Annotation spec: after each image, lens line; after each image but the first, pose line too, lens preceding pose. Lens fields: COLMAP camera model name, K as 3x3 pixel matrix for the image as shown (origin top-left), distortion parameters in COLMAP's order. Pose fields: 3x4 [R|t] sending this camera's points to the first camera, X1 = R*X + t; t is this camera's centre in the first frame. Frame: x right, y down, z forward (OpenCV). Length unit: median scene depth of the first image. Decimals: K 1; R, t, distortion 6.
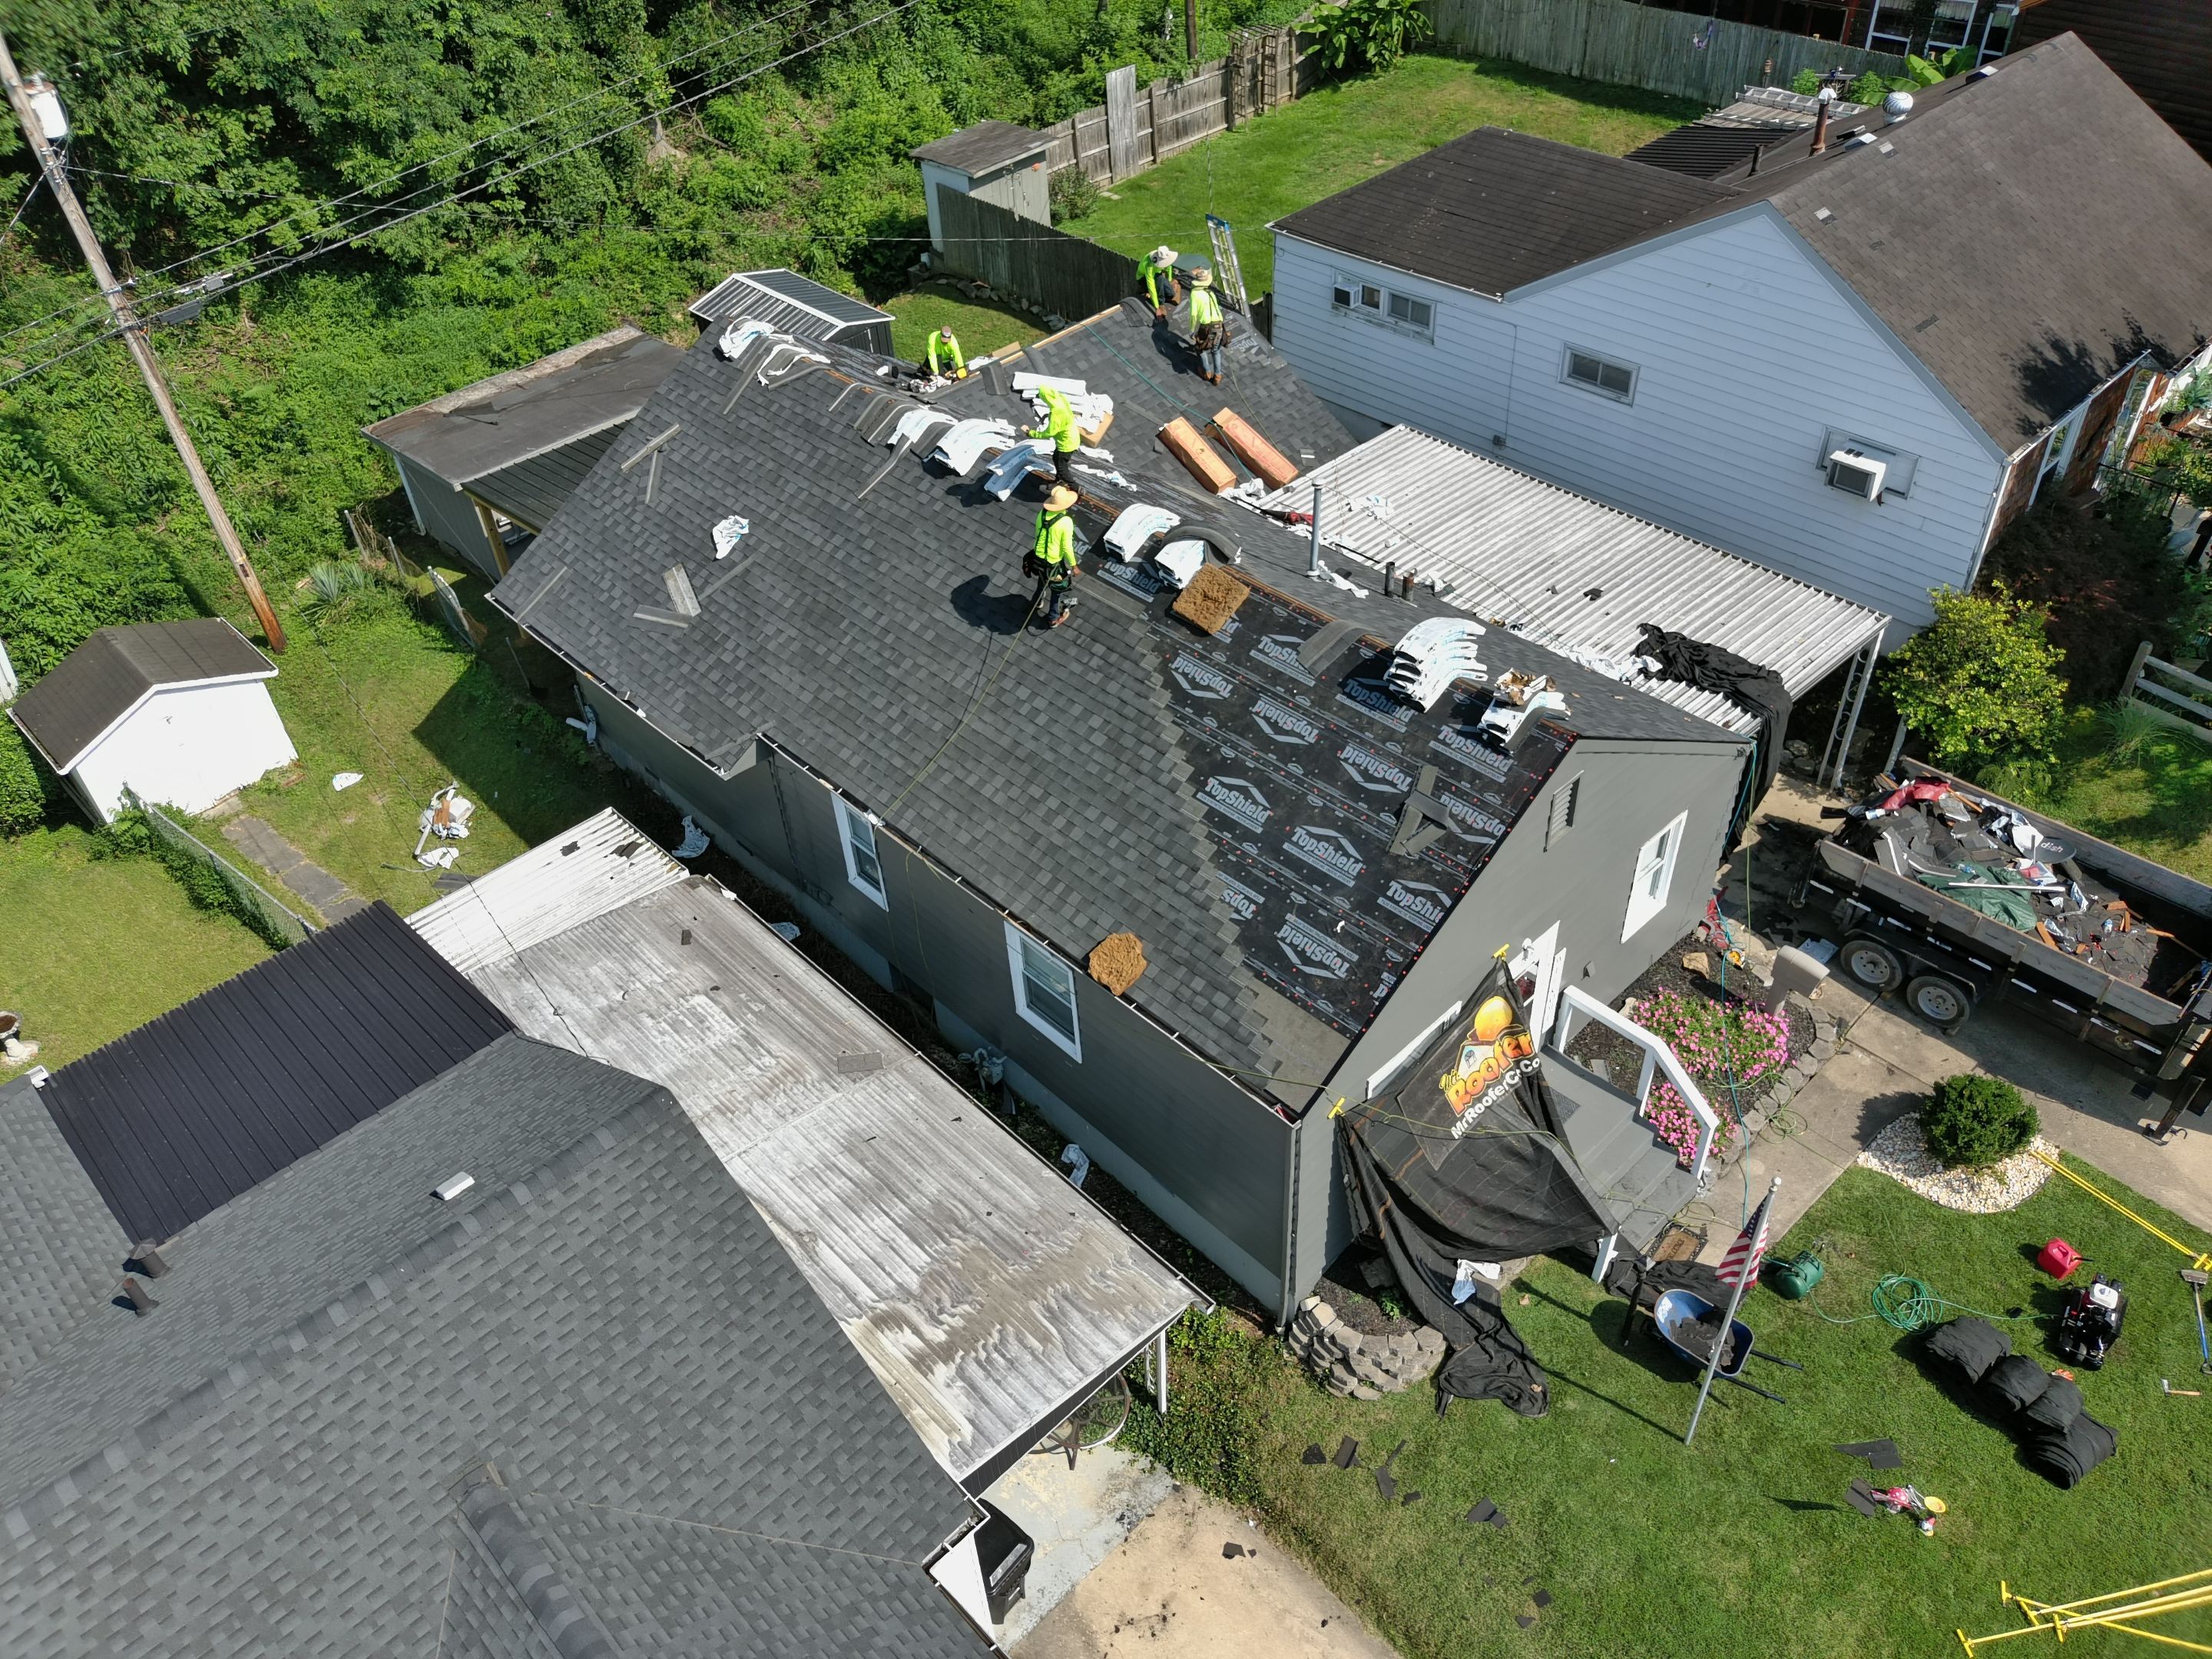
lens RADIAL K [[1662.6, 0, 1106.0], [0, 1662.6, 829.5], [0, 0, 1]] dist [0.084565, -0.168424]
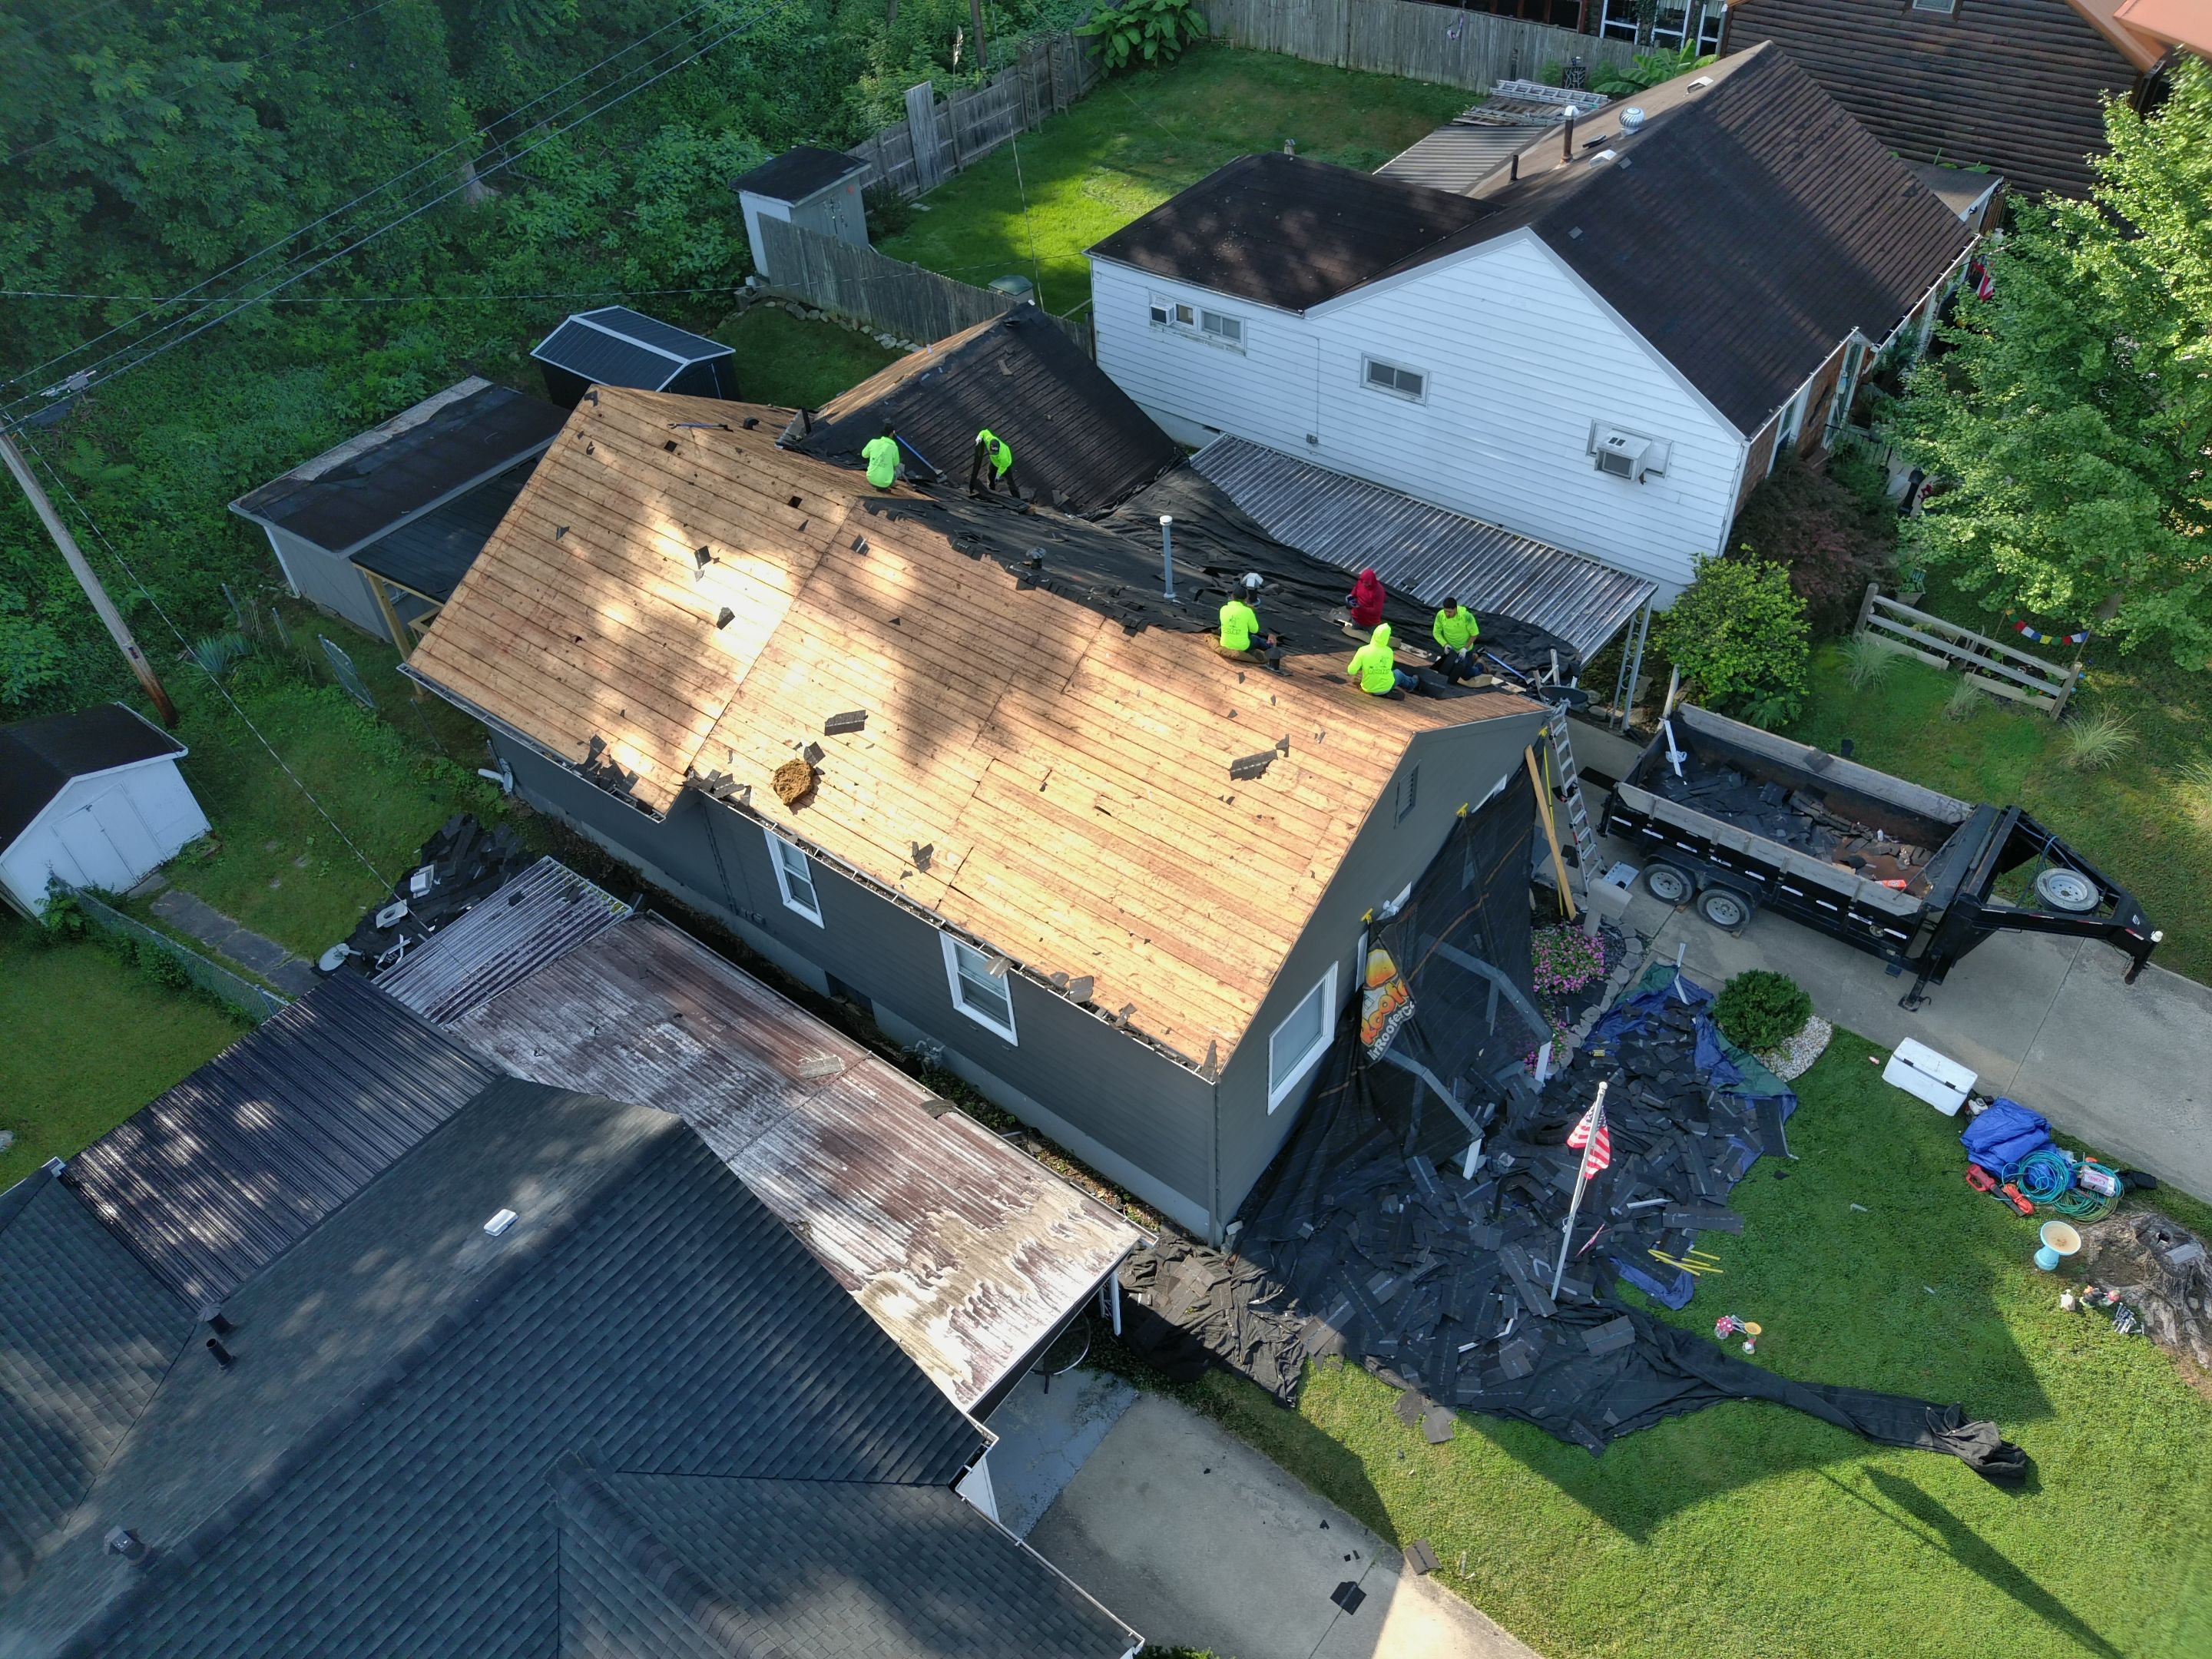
lens RADIAL K [[1662.6, 0, 1106.0], [0, 1662.6, 829.5], [0, 0, 1]] dist [0.084565, -0.168424]
pose [[0.989884, -0.100530, 0.100118, -0.044757], [0.096396, 0.994311, 0.045315, -0.045056], [-0.104103, -0.035205, 0.993943, -0.117478]]
